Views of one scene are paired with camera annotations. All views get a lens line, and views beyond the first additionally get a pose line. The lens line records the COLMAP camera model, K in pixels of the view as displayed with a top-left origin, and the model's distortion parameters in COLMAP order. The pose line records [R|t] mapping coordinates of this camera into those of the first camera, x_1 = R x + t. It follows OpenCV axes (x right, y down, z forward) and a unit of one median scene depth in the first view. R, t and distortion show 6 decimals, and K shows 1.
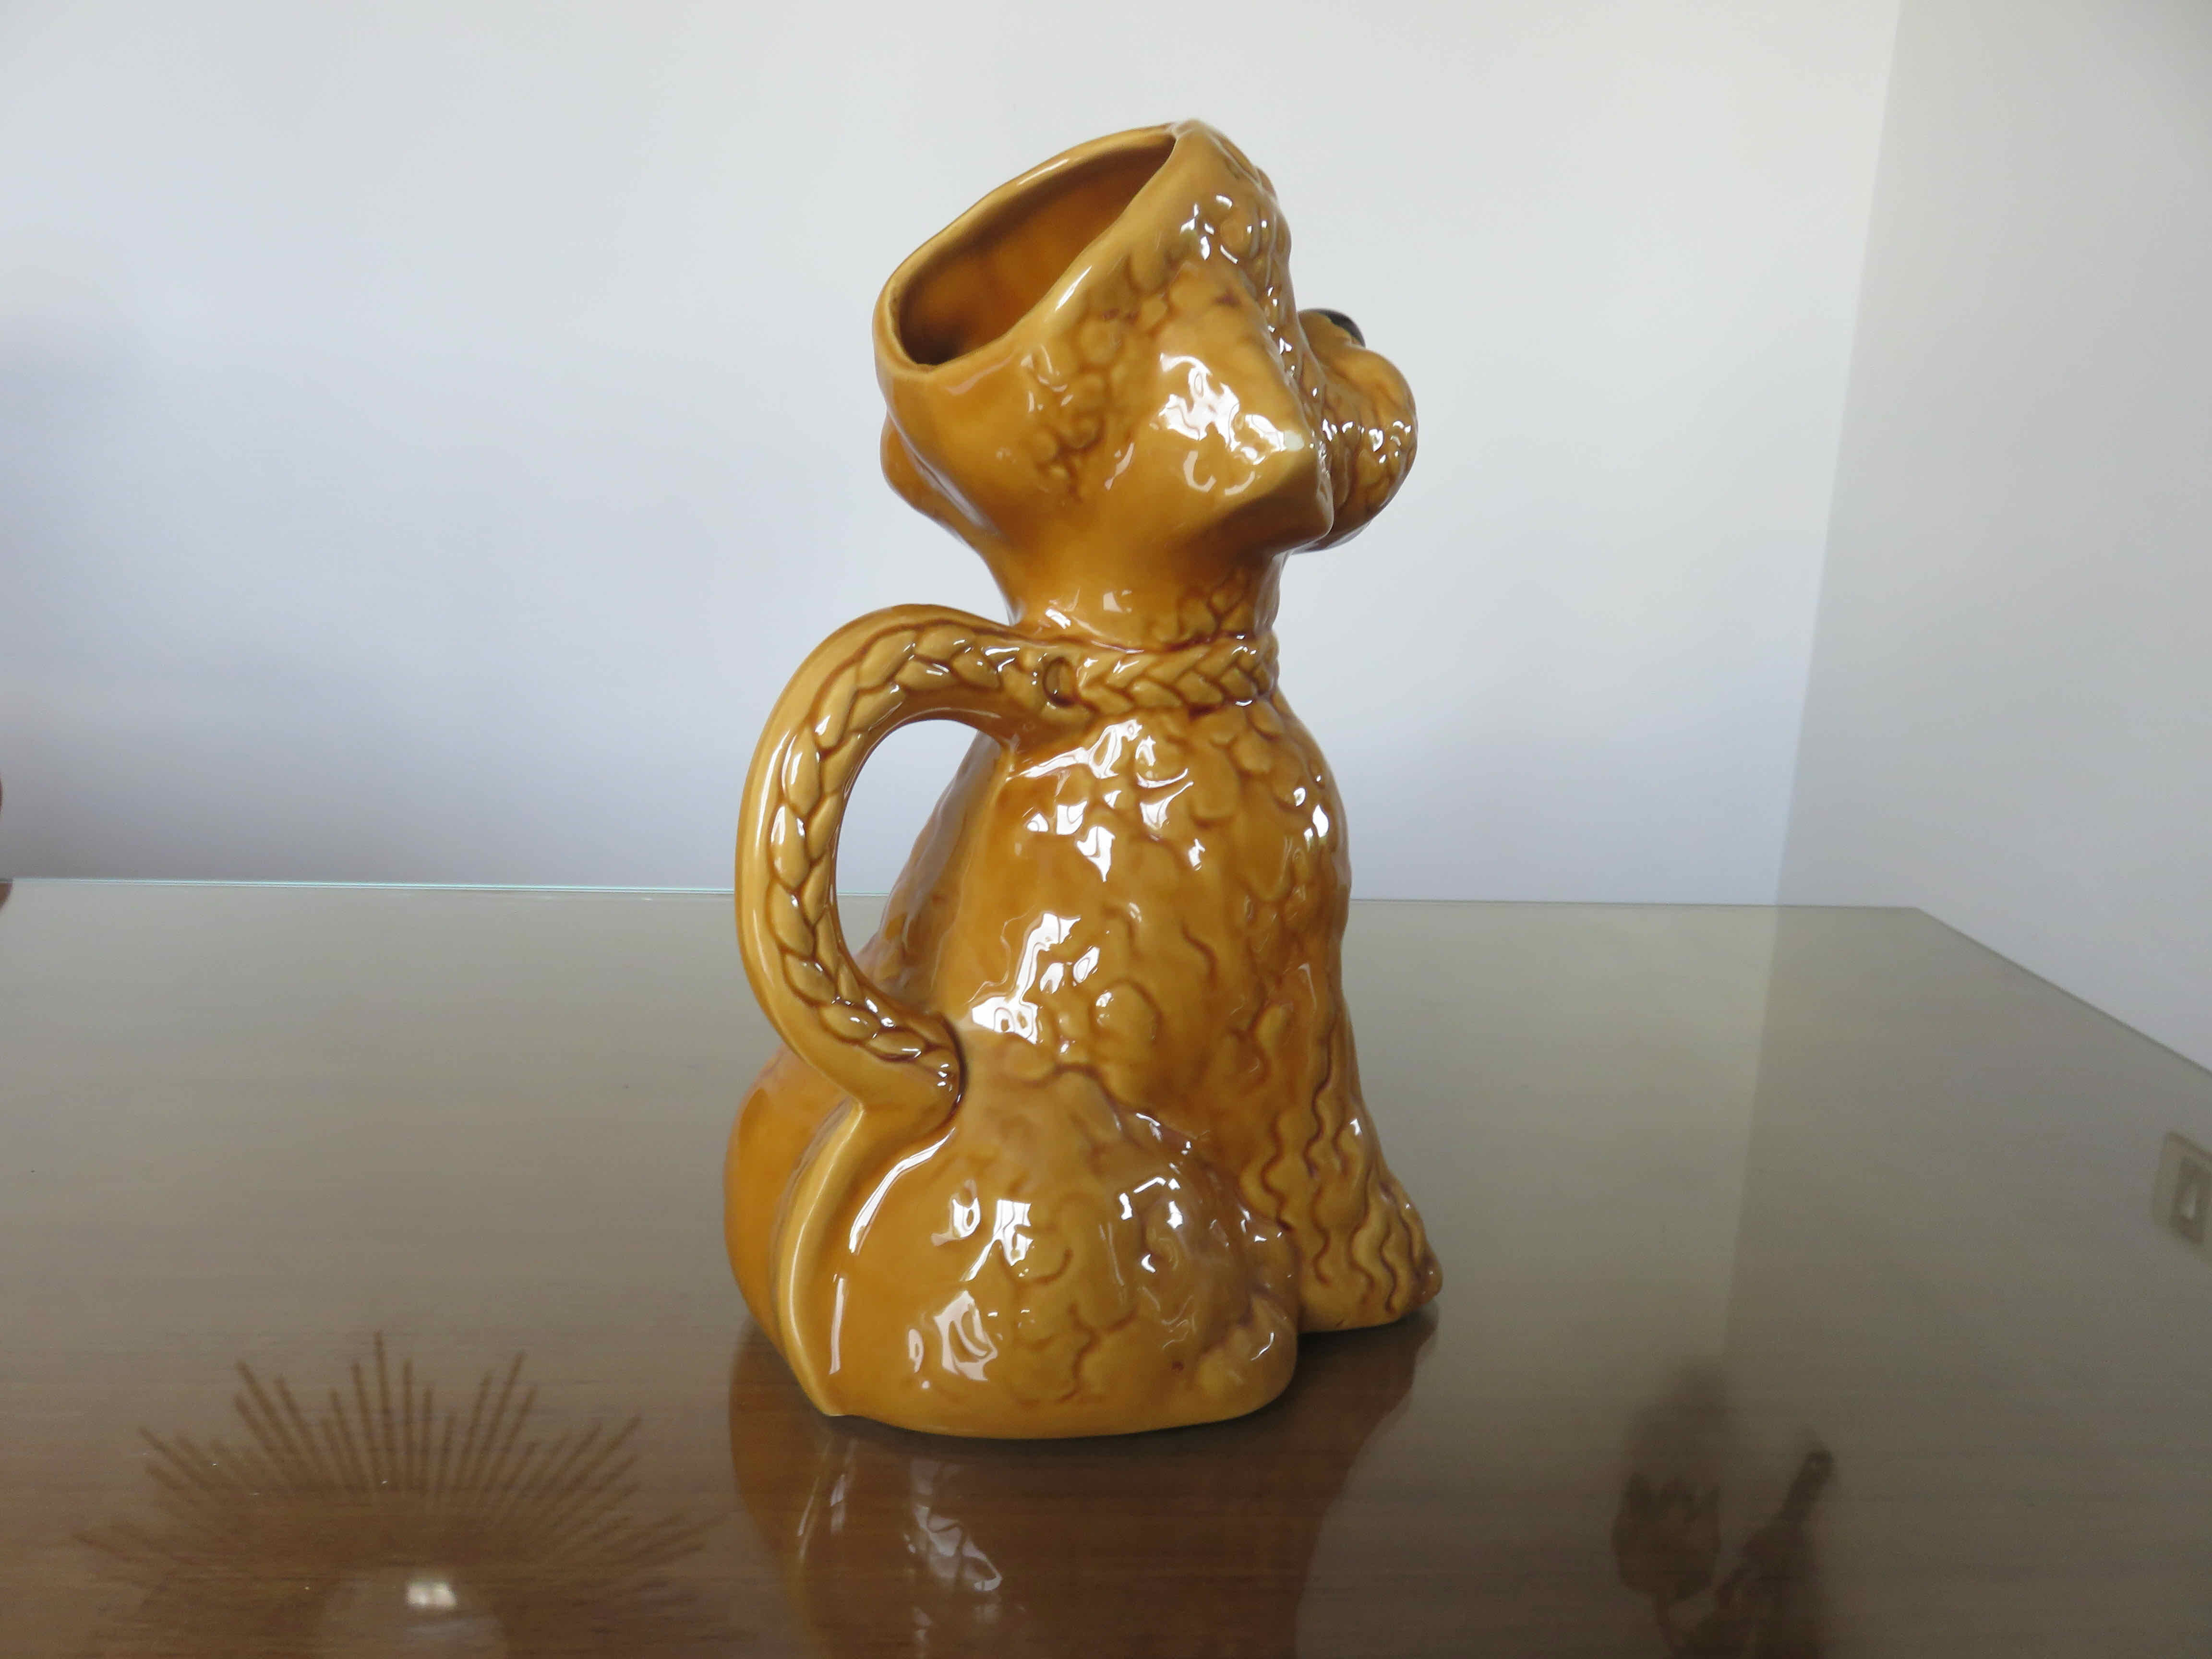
lens RADIAL K [[1653.1, 0, 1106.0], [0, 1653.1, 829.5], [0, 0, 1]] dist [-0.021739, -0.002481]
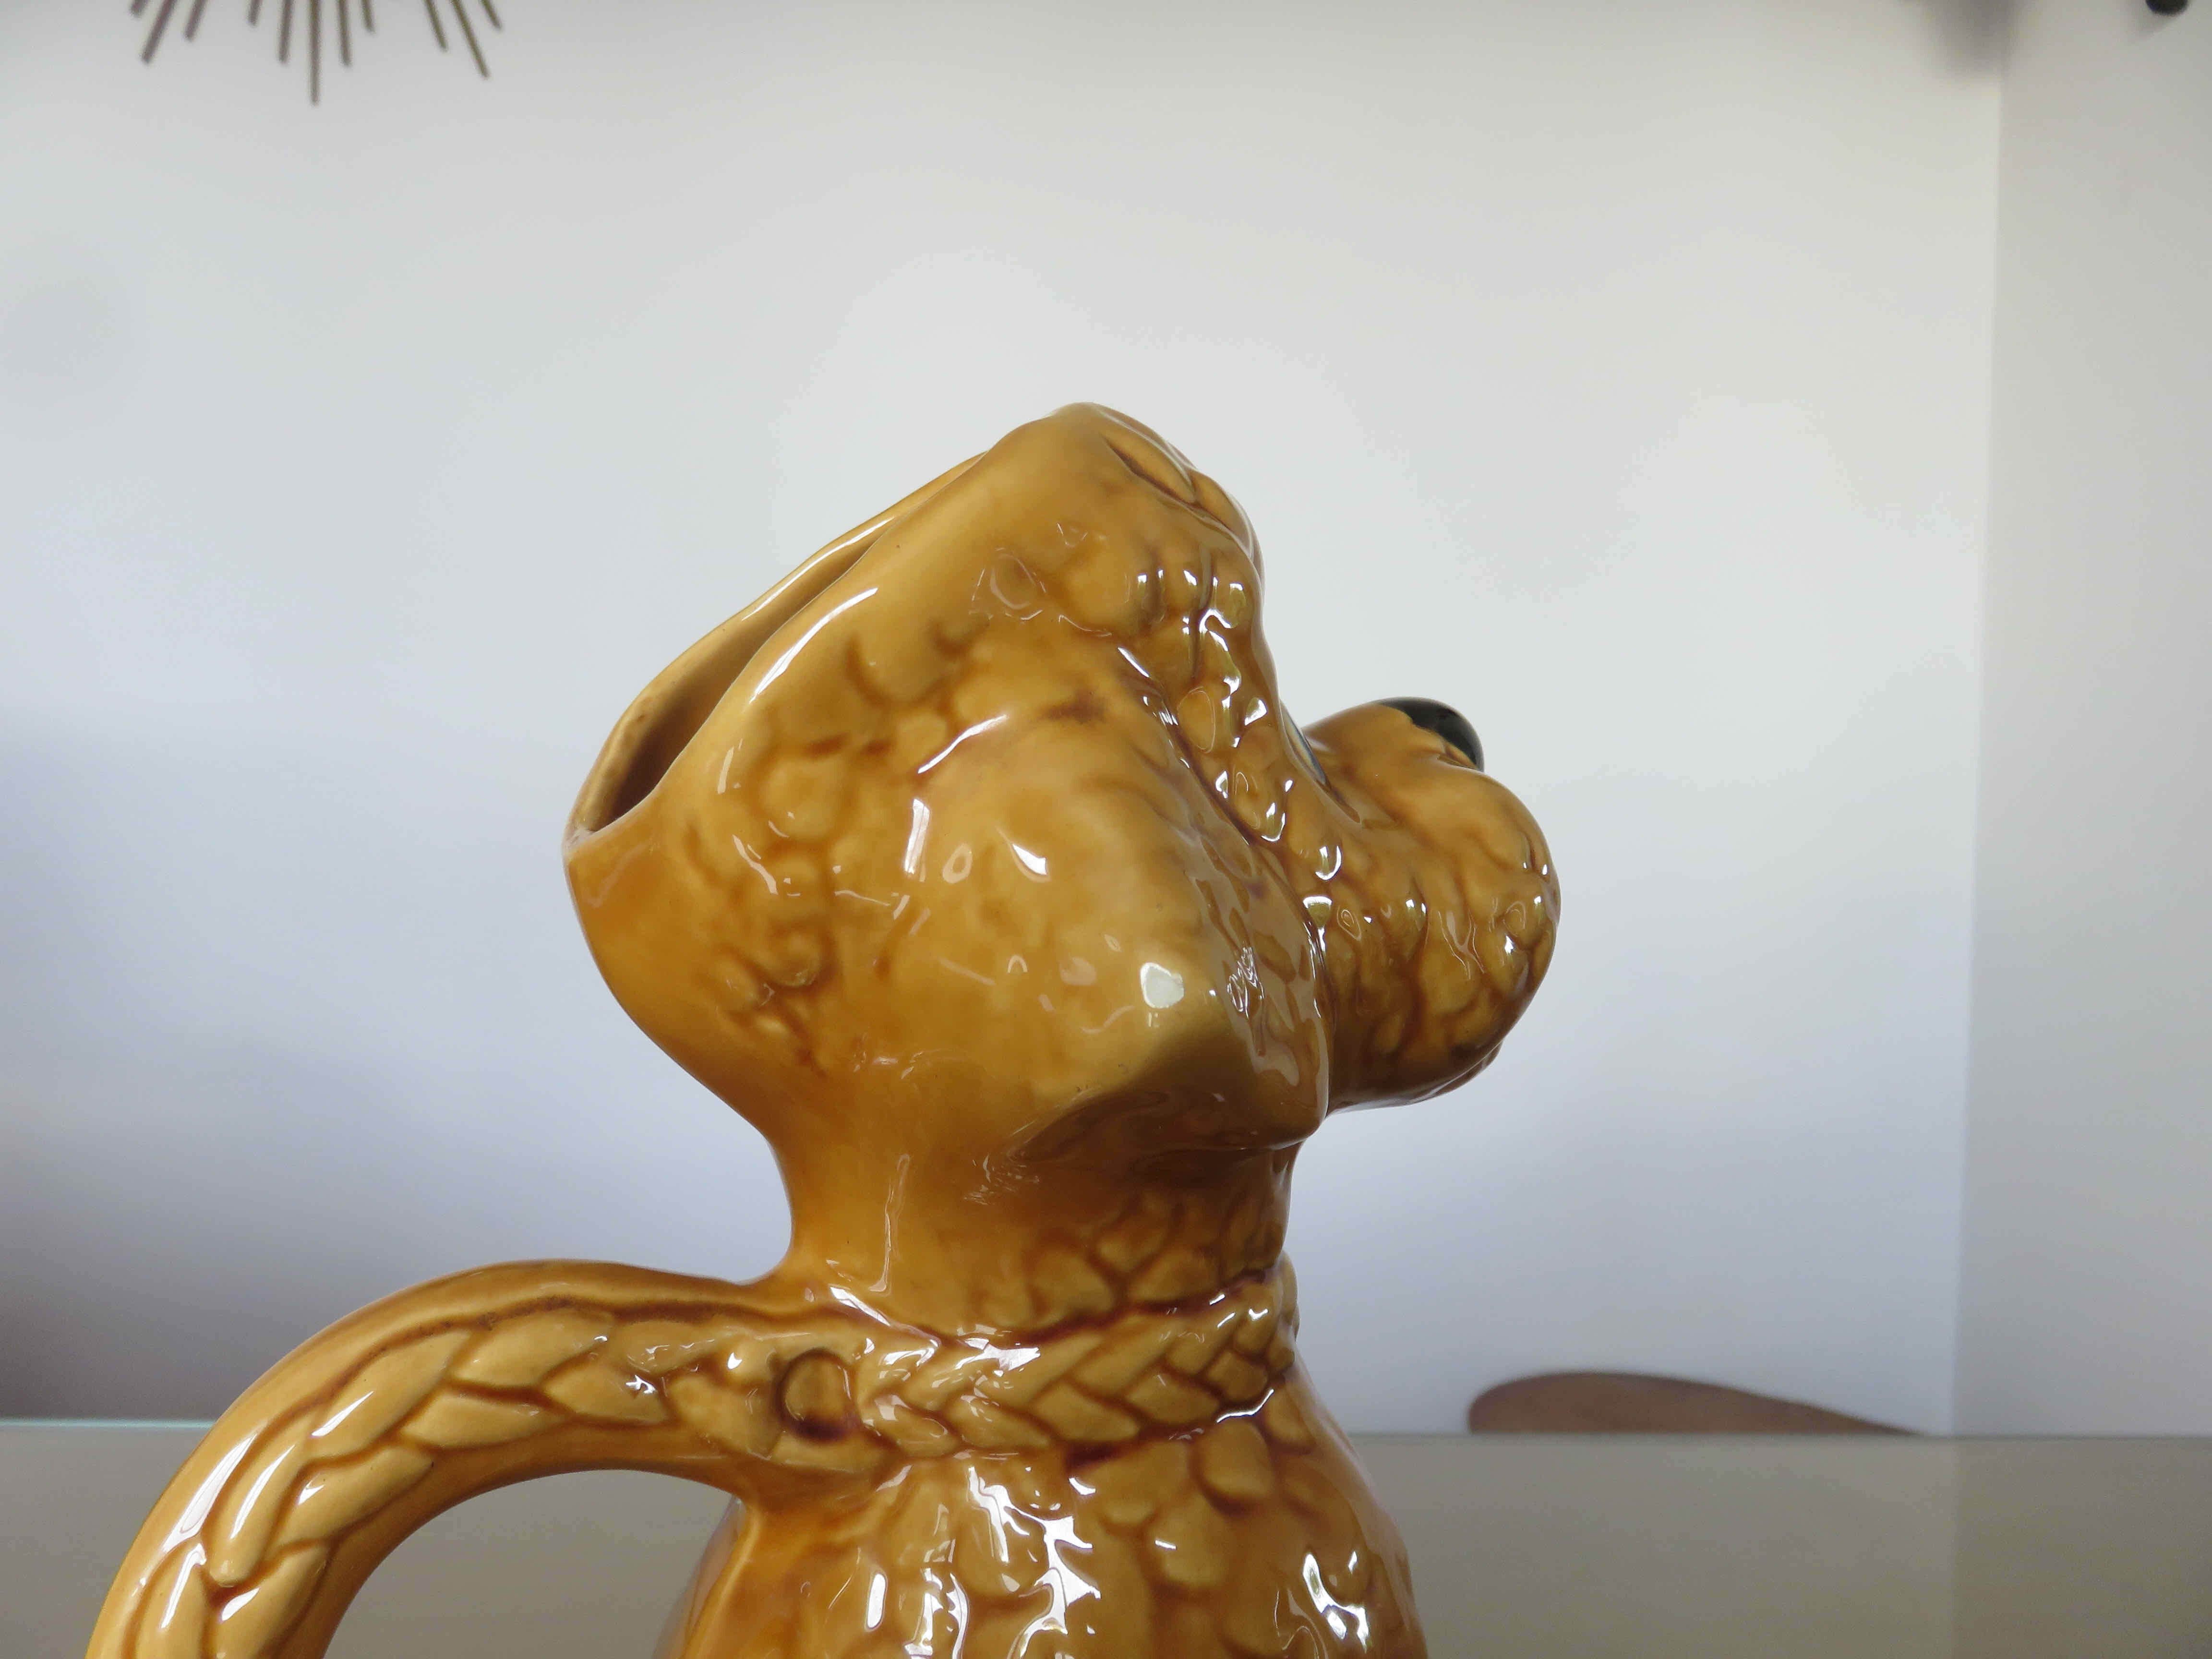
lens RADIAL K [[1653.1, 0, 1106.0], [0, 1653.1, 829.5], [0, 0, 1]] dist [-0.021739, -0.002481]
pose [[0.971442, -0.012532, -0.236946, 0.193555], [-0.036903, 0.978473, -0.203048, -0.163965], [0.234390, 0.205994, 0.950067, 0.471696]]
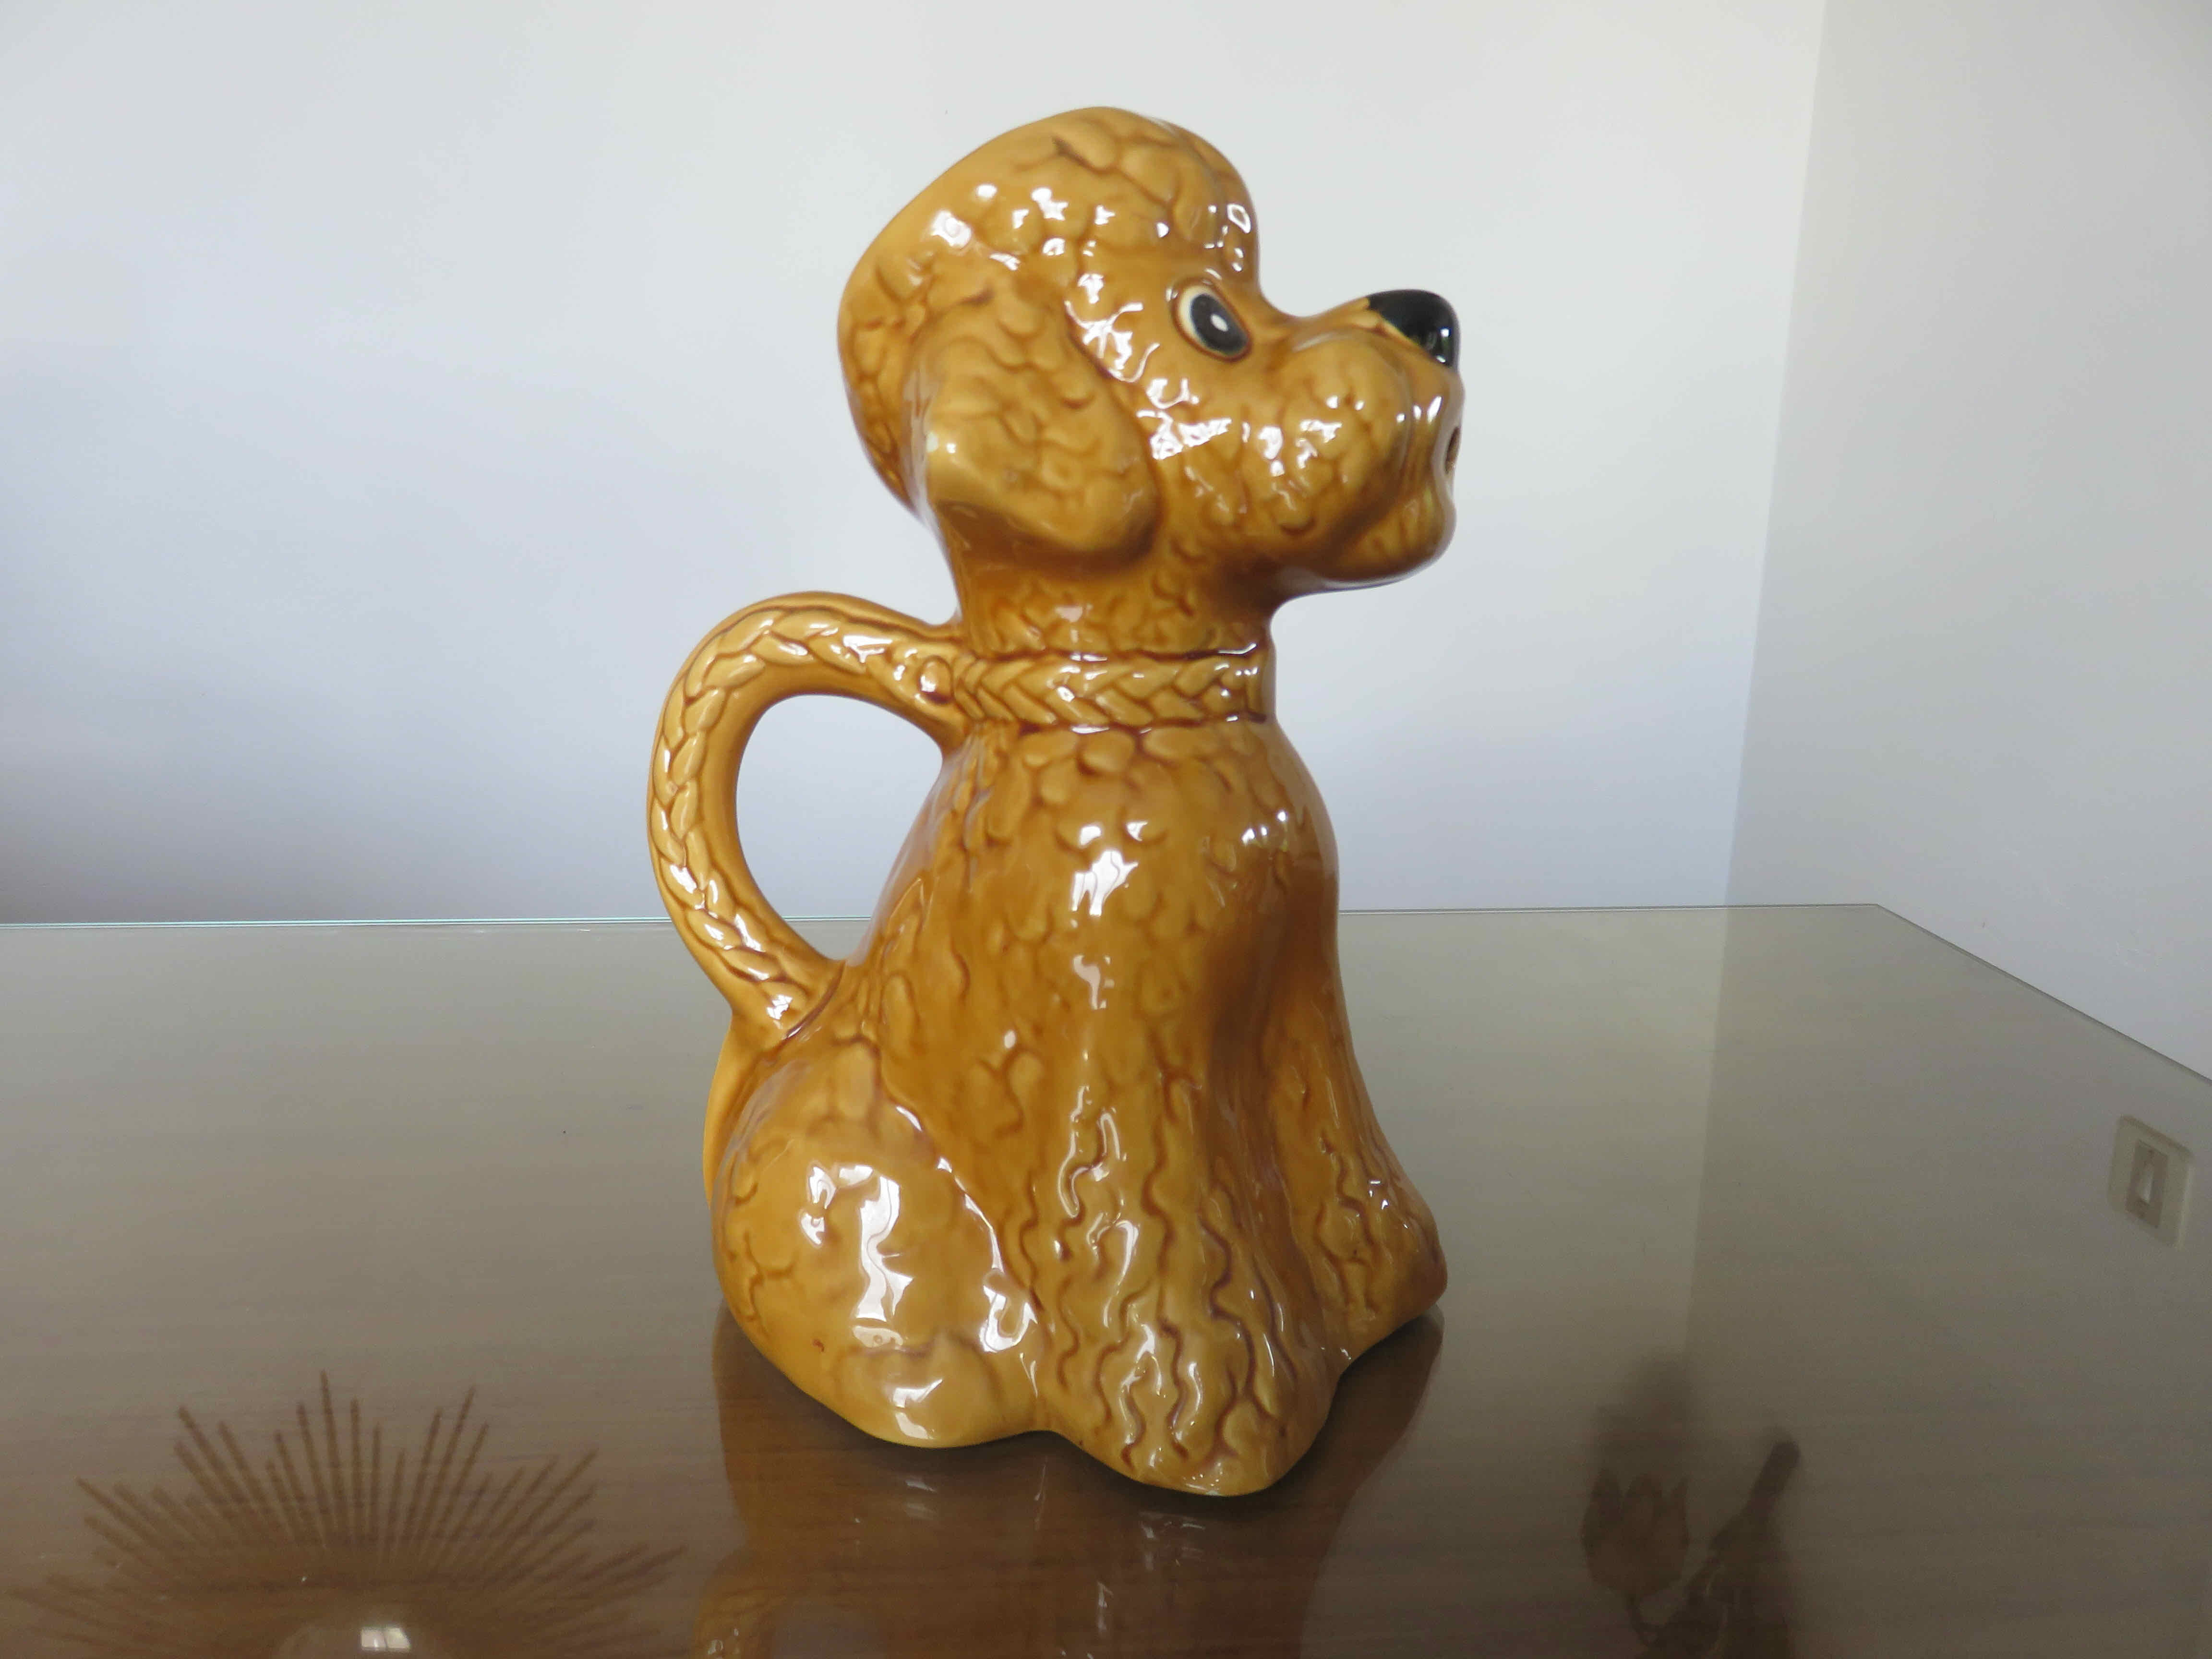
lens RADIAL K [[1653.1, 0, 1106.0], [0, 1653.1, 829.5], [0, 0, 1]] dist [-0.021739, -0.002481]
pose [[0.492452, 0.176631, -0.852228, 0.922488], [-0.206606, 0.974925, 0.082676, -0.105220], [0.845462, 0.135361, 0.516597, 0.564978]]
